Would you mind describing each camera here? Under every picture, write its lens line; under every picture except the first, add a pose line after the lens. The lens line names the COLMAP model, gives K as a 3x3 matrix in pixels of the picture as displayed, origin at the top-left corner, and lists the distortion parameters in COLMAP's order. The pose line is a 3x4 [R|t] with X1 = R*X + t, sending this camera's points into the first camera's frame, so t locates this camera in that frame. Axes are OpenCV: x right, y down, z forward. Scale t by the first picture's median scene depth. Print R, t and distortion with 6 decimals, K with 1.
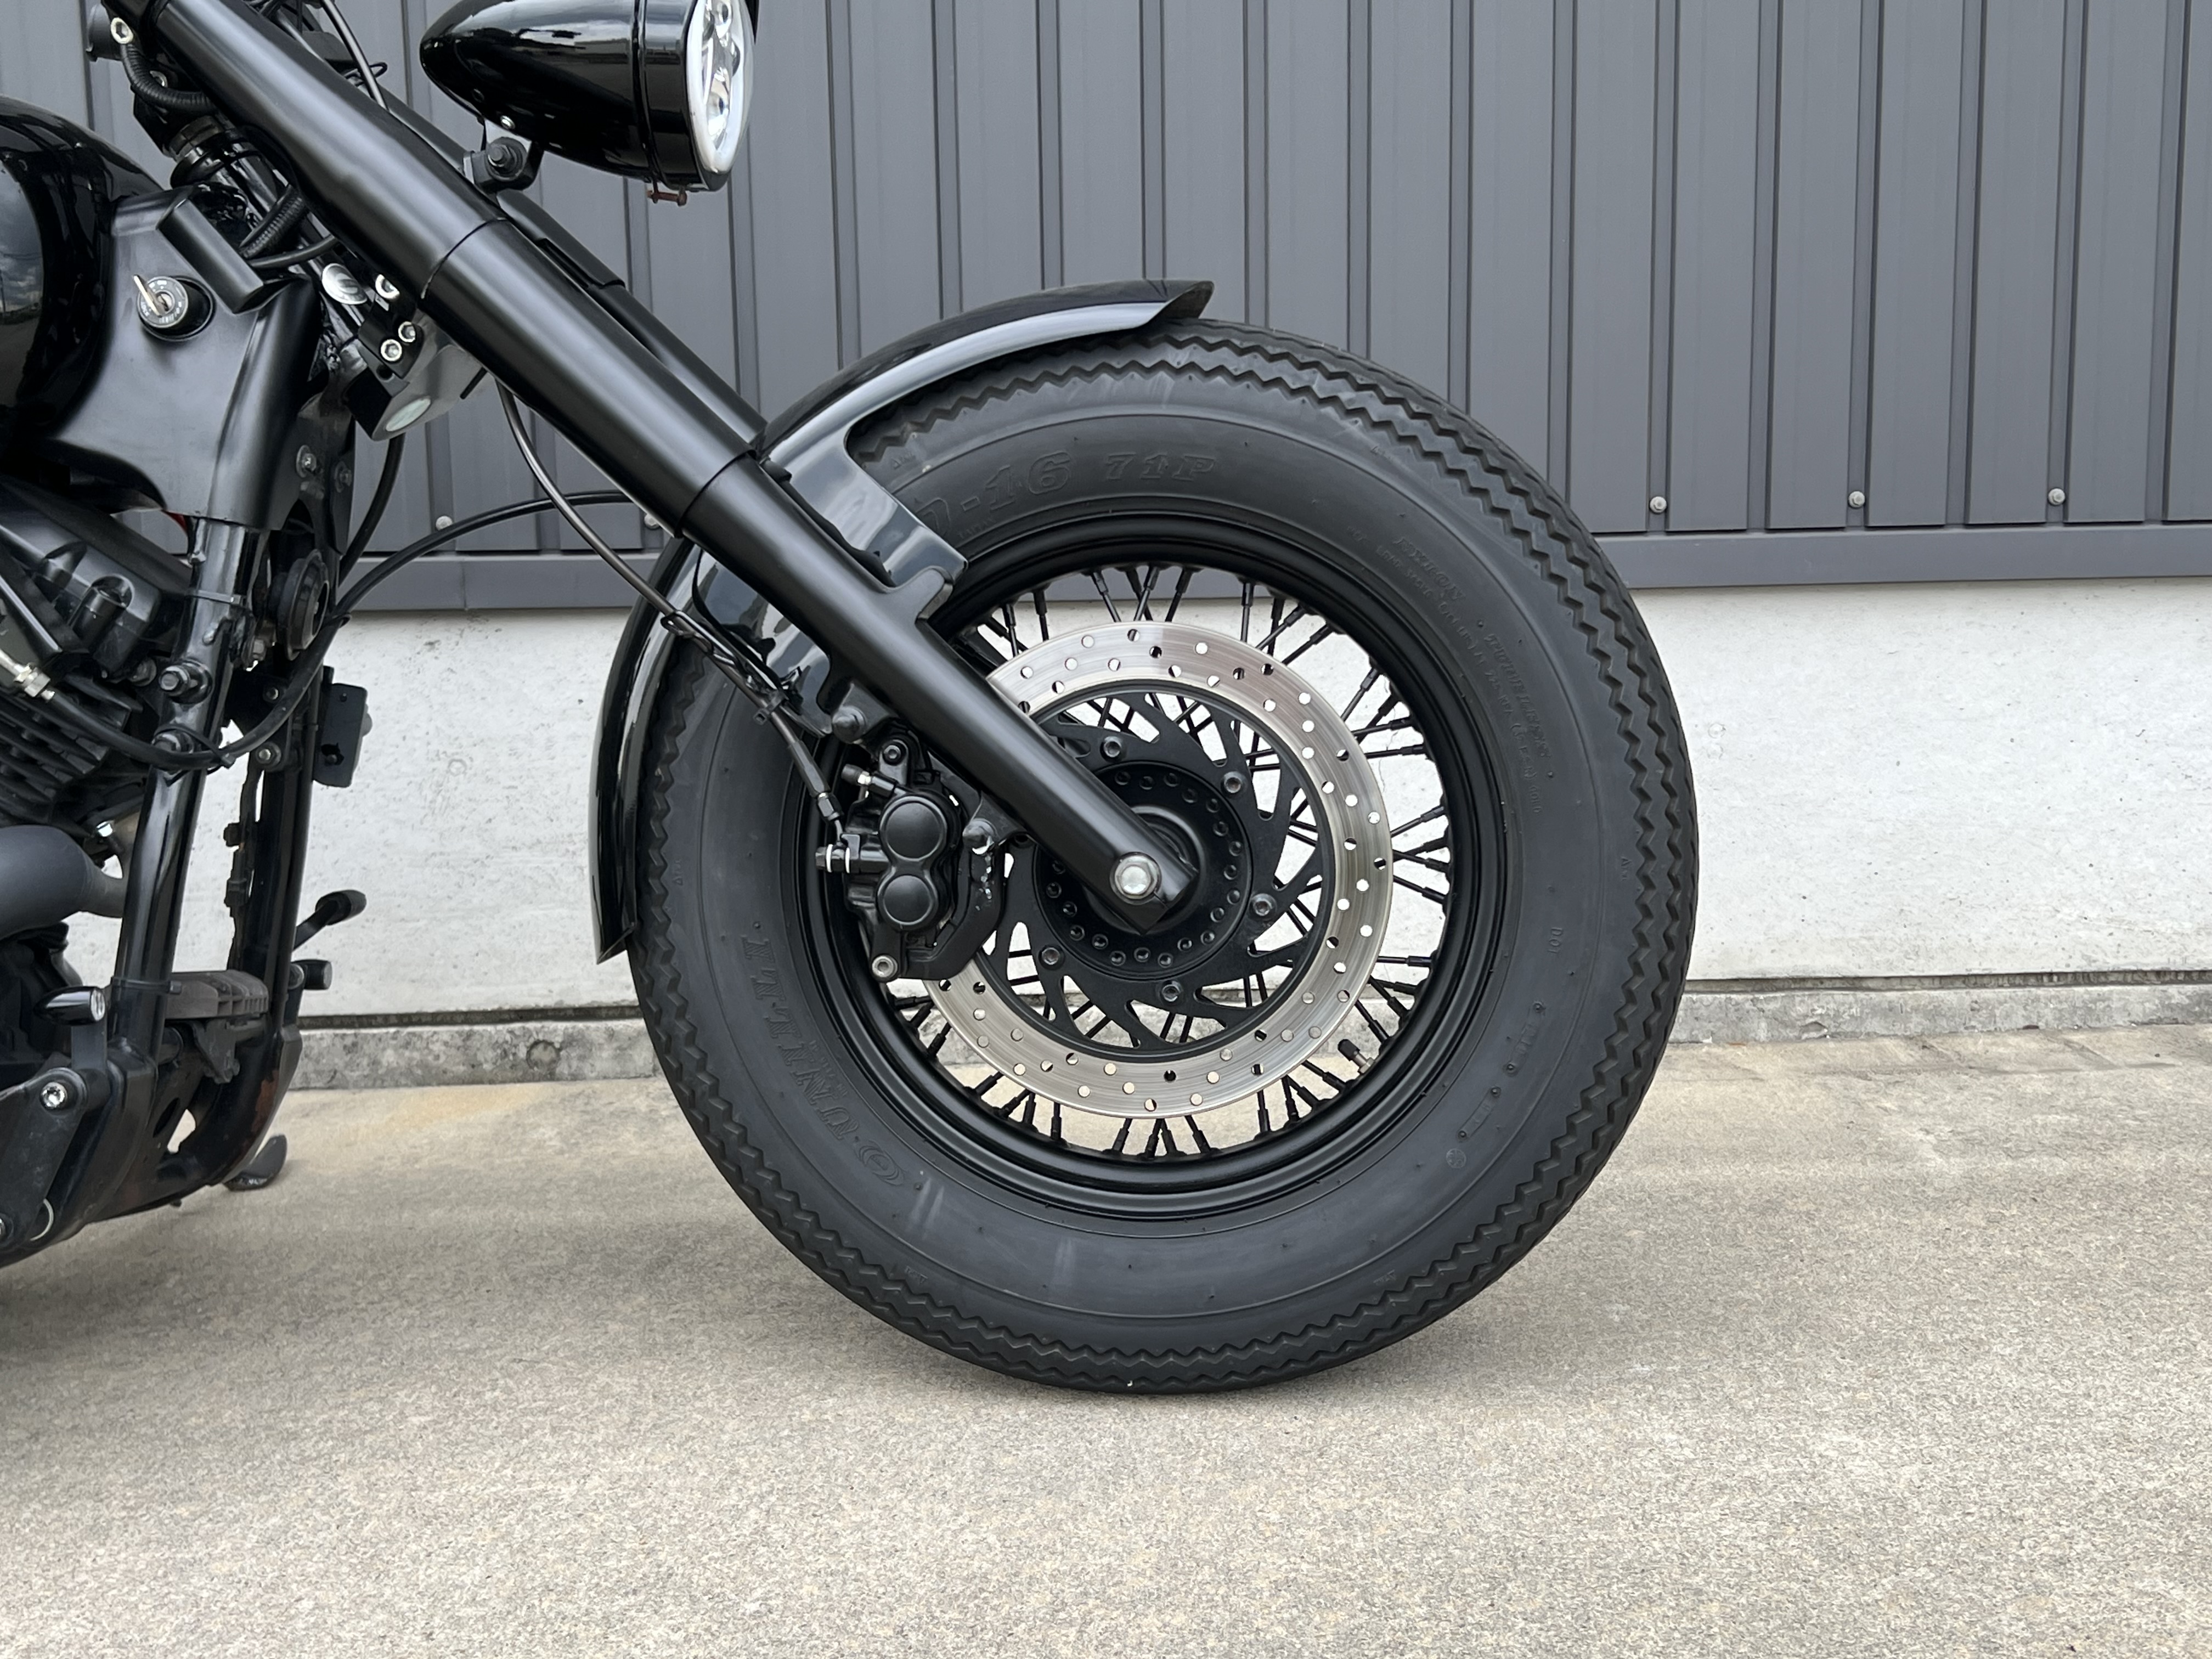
lens RADIAL K [[2640.0, 0, 1101.6], [0, 2640.0, 872.5], [0, 0, 1]] dist [0.205013, -0.627580]
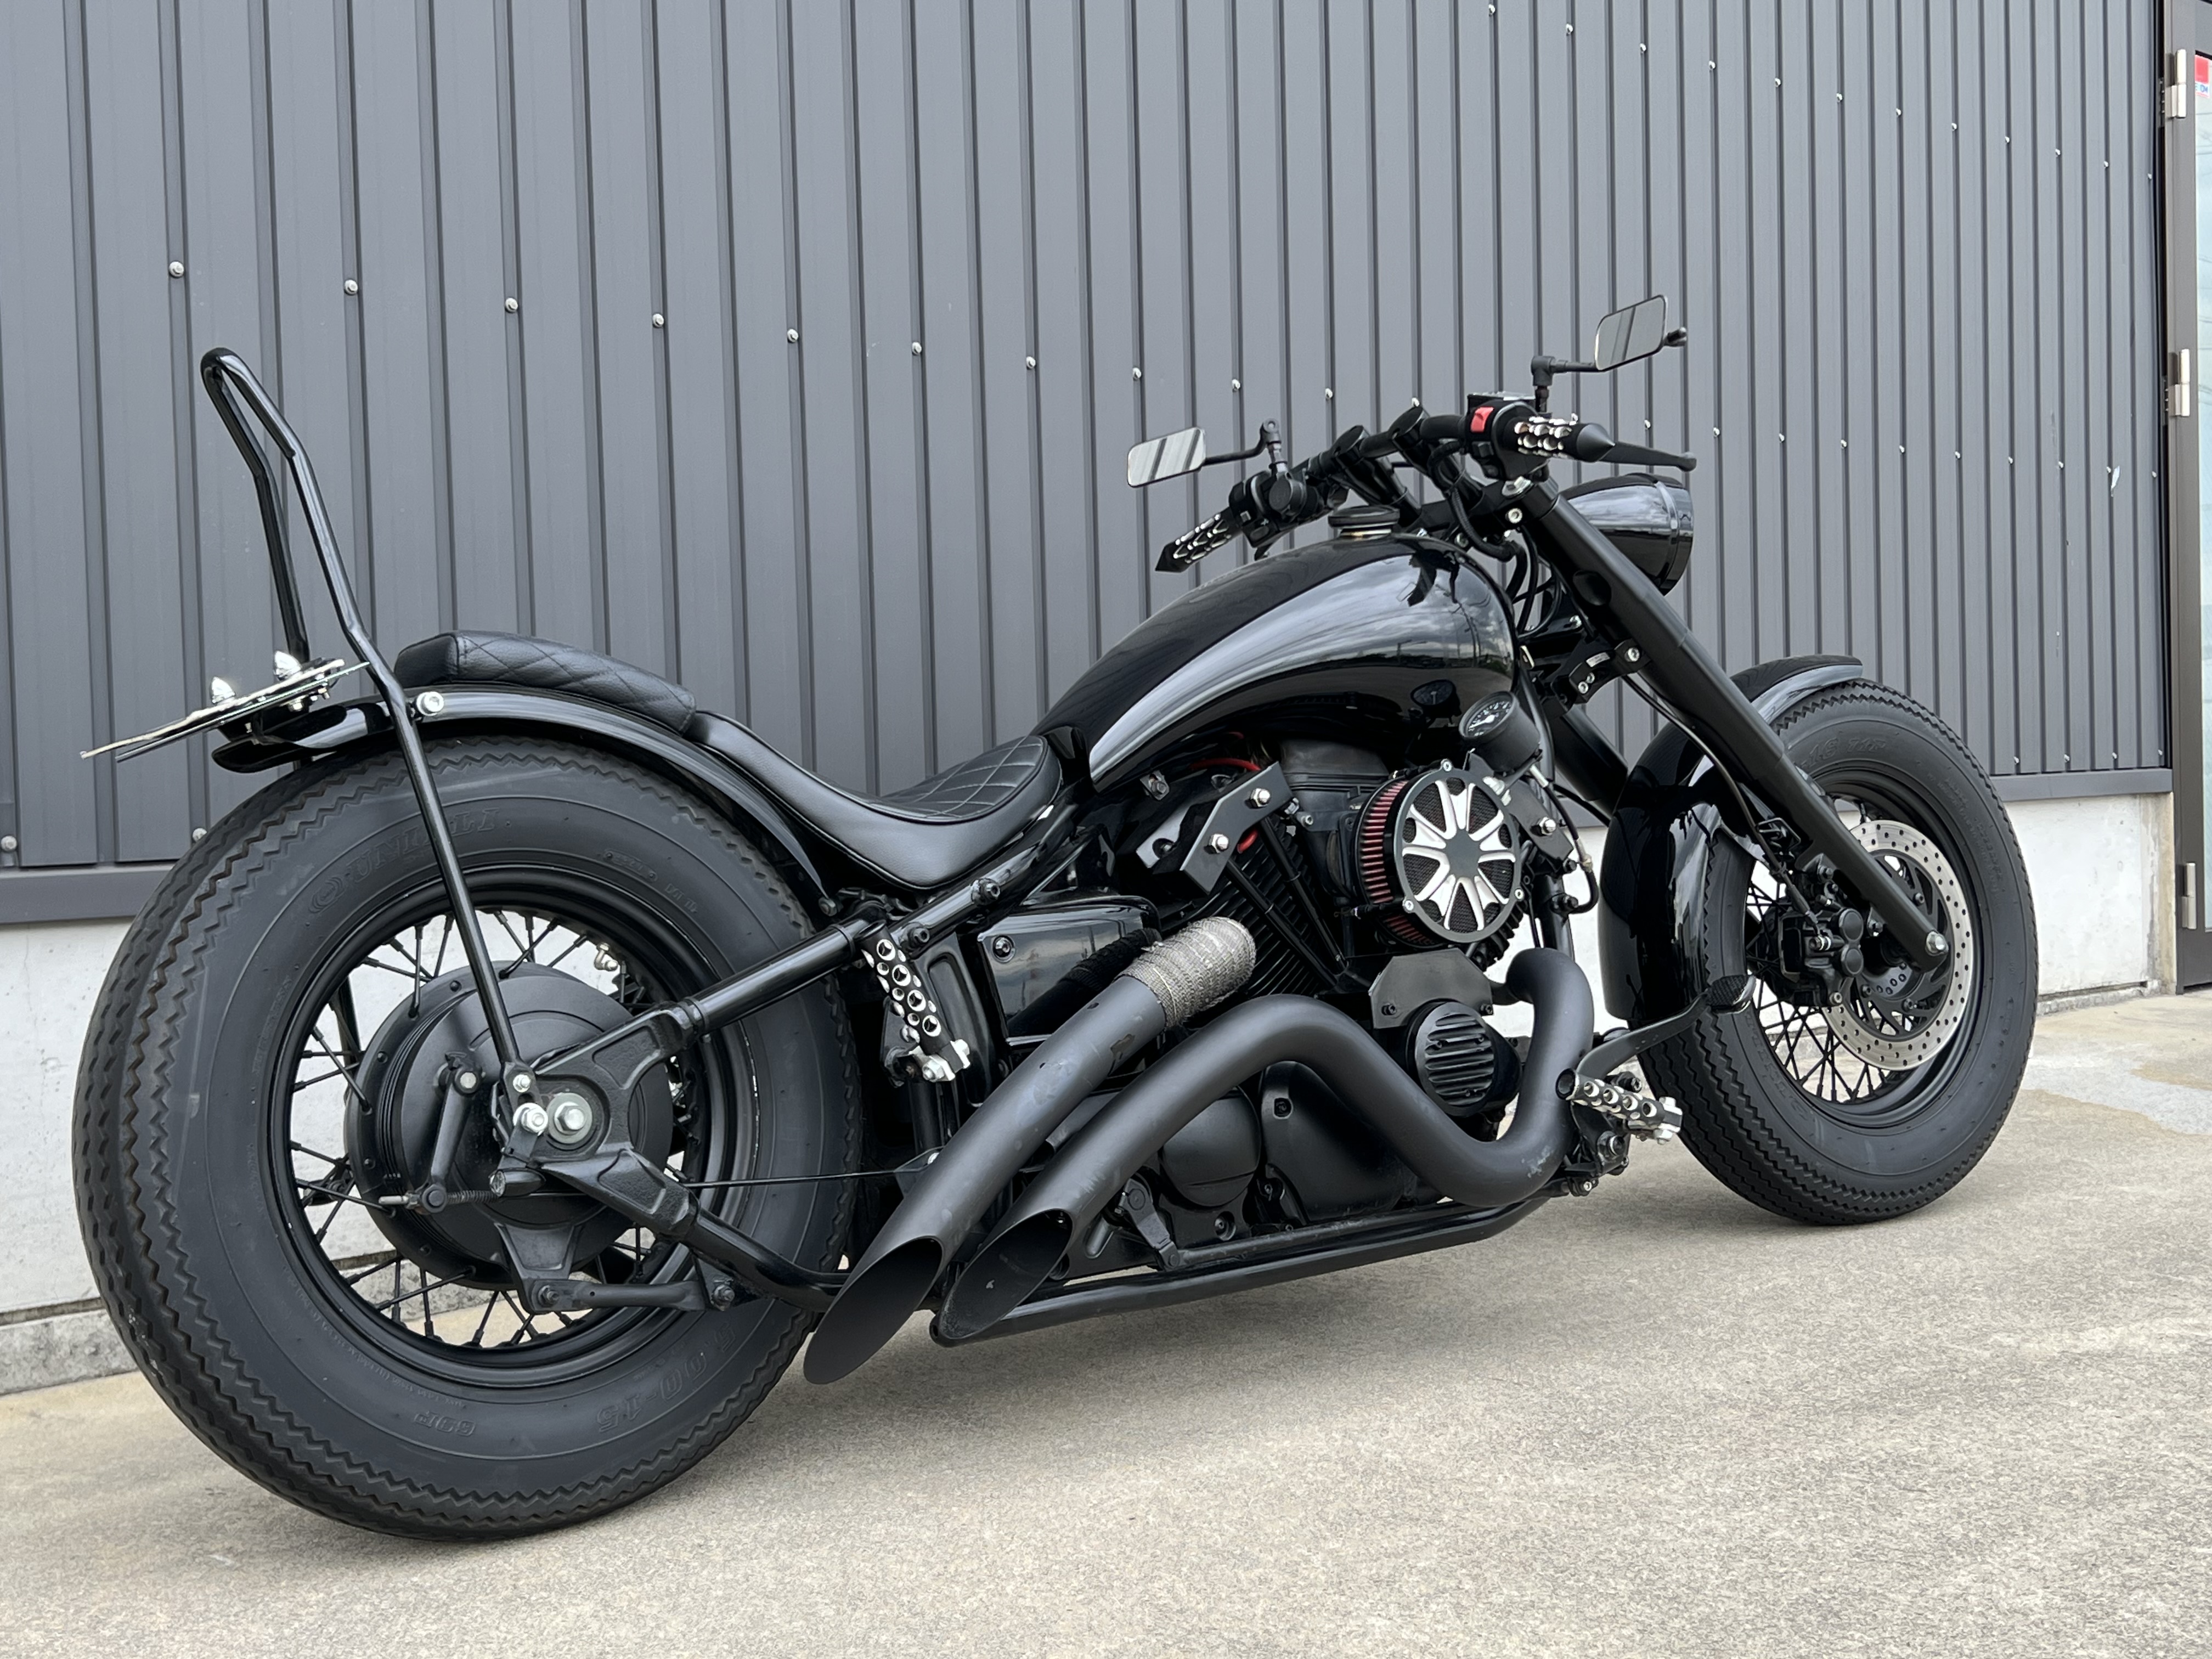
lens RADIAL K [[2596.5, 0, 1103.8], [0, 2596.5, 904.3], [0, 0, 1]] dist [0.068912, -0.361104]
pose [[0.782271, -0.042790, 0.621466, -1.649083], [0.111949, 0.991053, -0.072678, 0.044684], [-0.612796, 0.126426, 0.780062, -0.166910]]
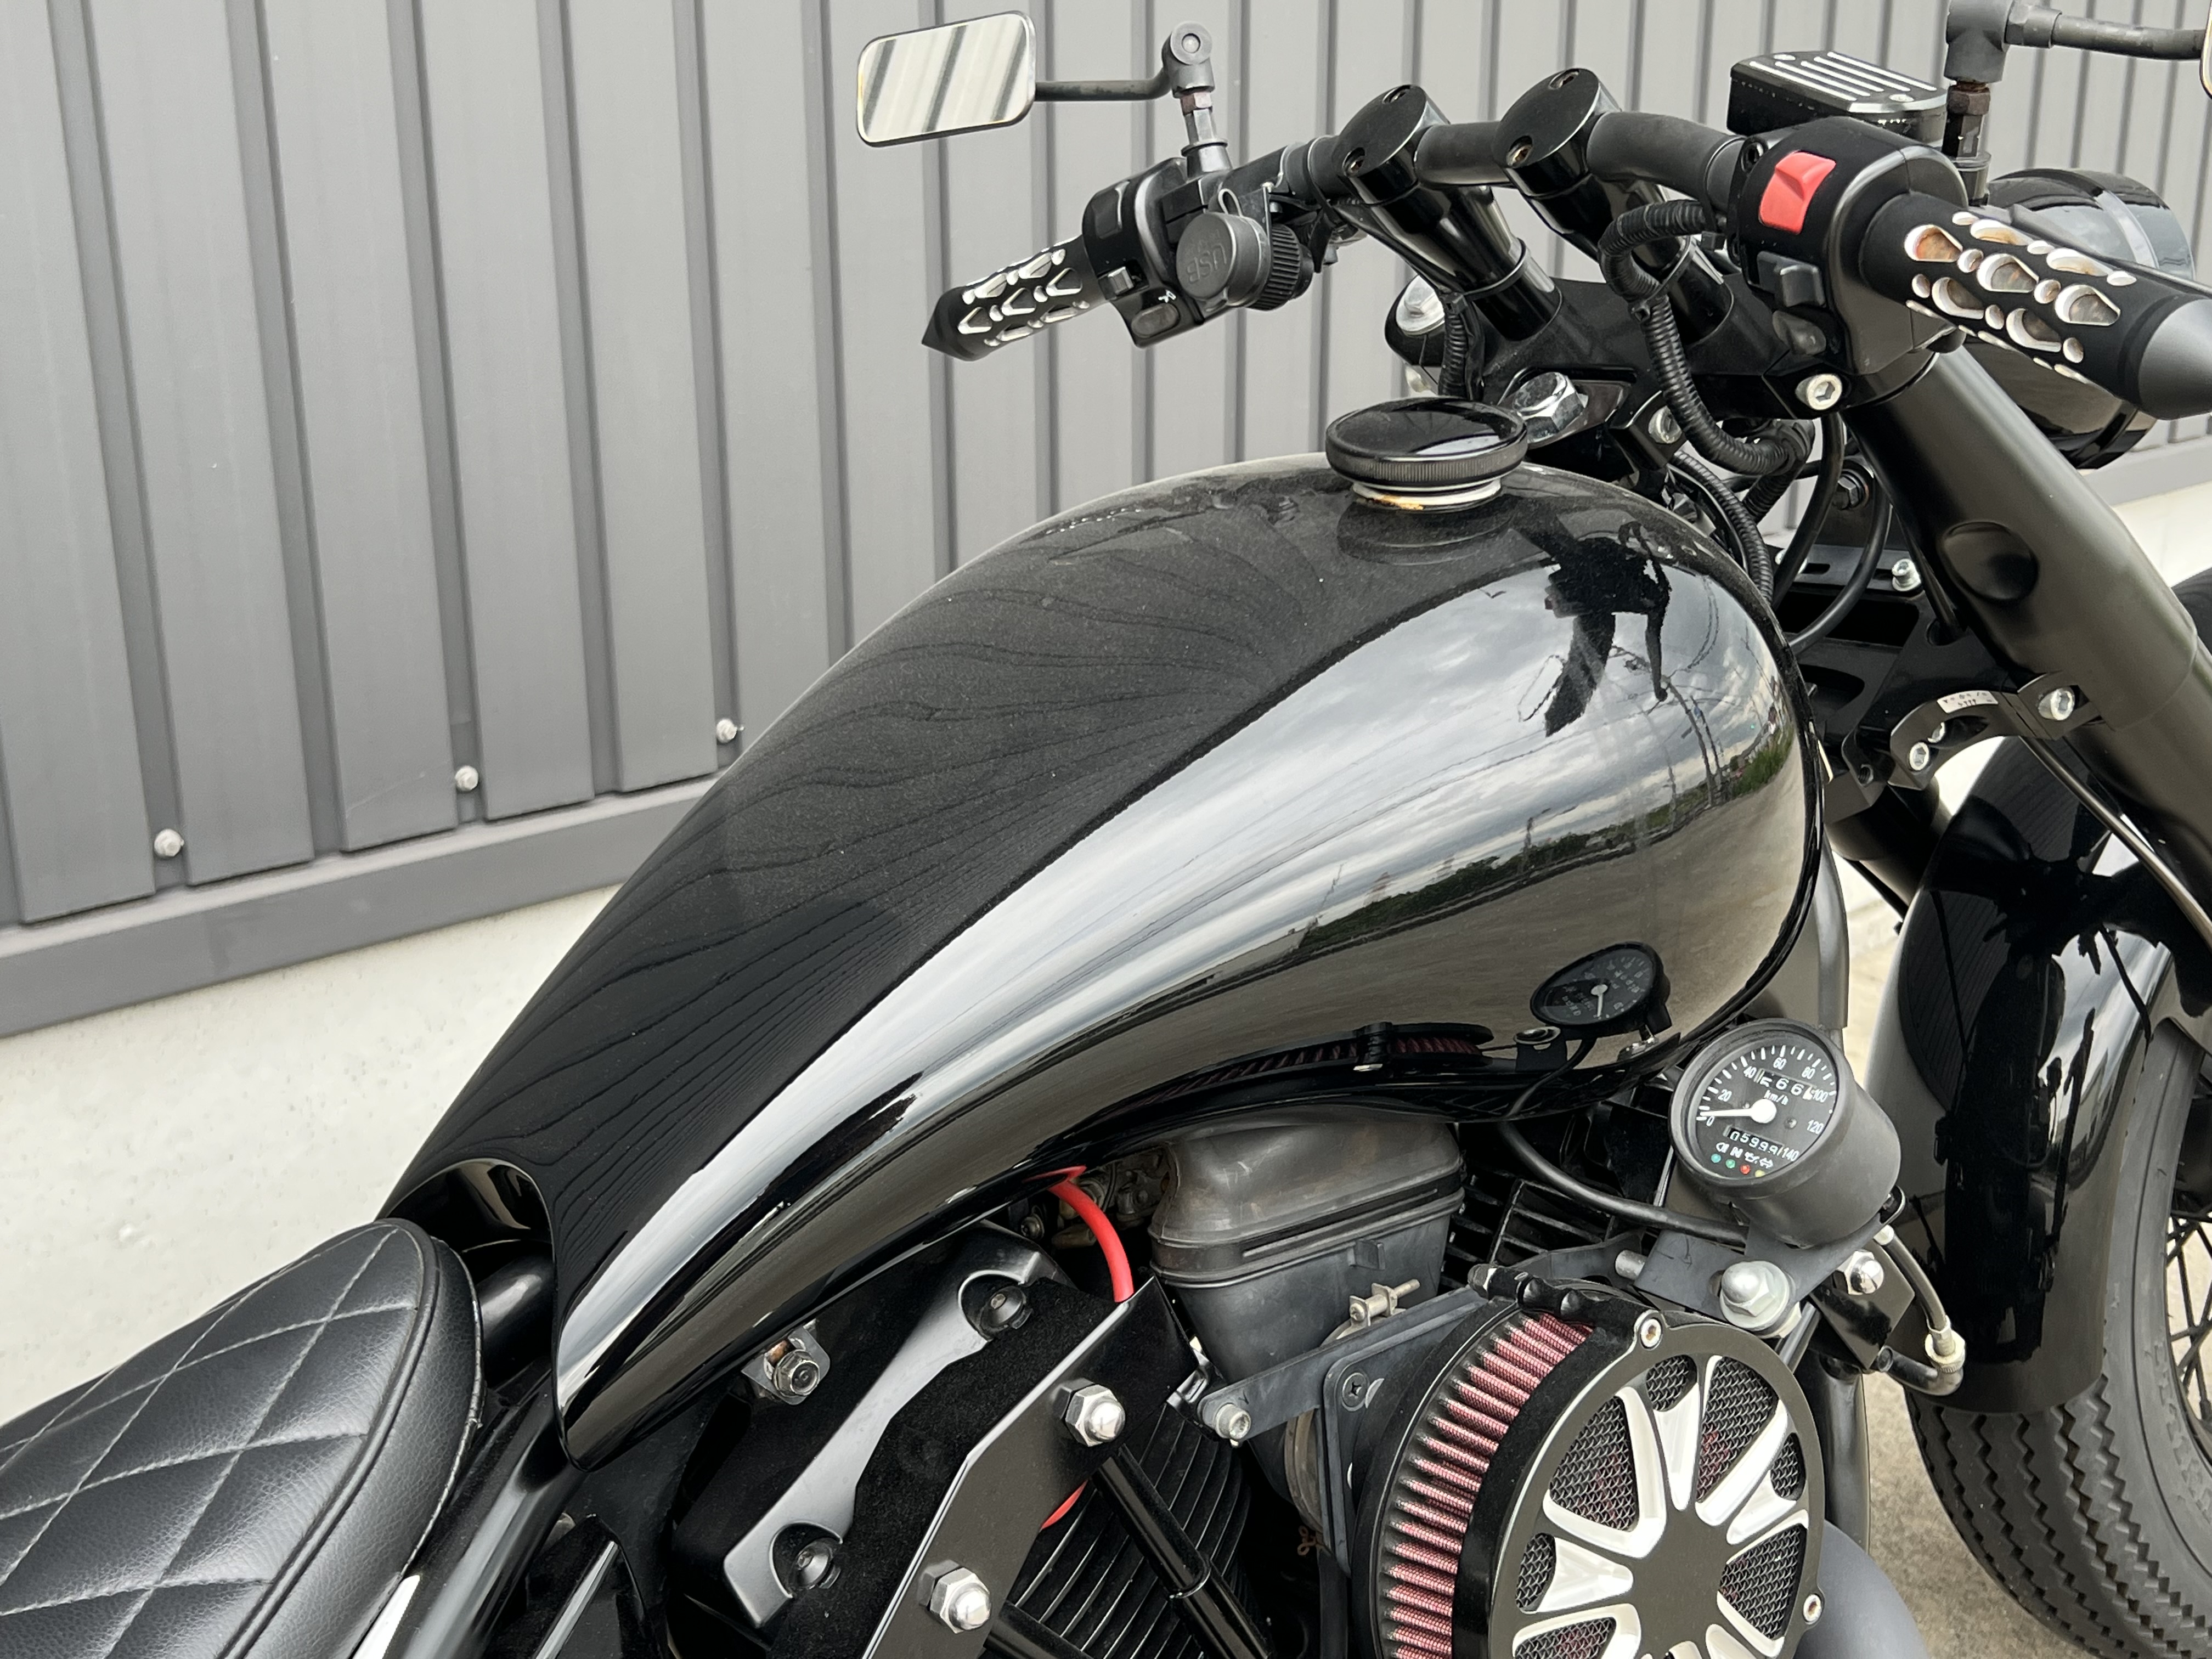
lens RADIAL K [[2640.0, 0, 1101.6], [0, 2640.0, 872.5], [0, 0, 1]] dist [0.205013, -0.627580]
pose [[0.770989, -0.182952, 0.610004, -0.918053], [0.088926, 0.979391, 0.181344, -0.325067], [-0.630609, -0.085569, 0.771369, 0.569188]]
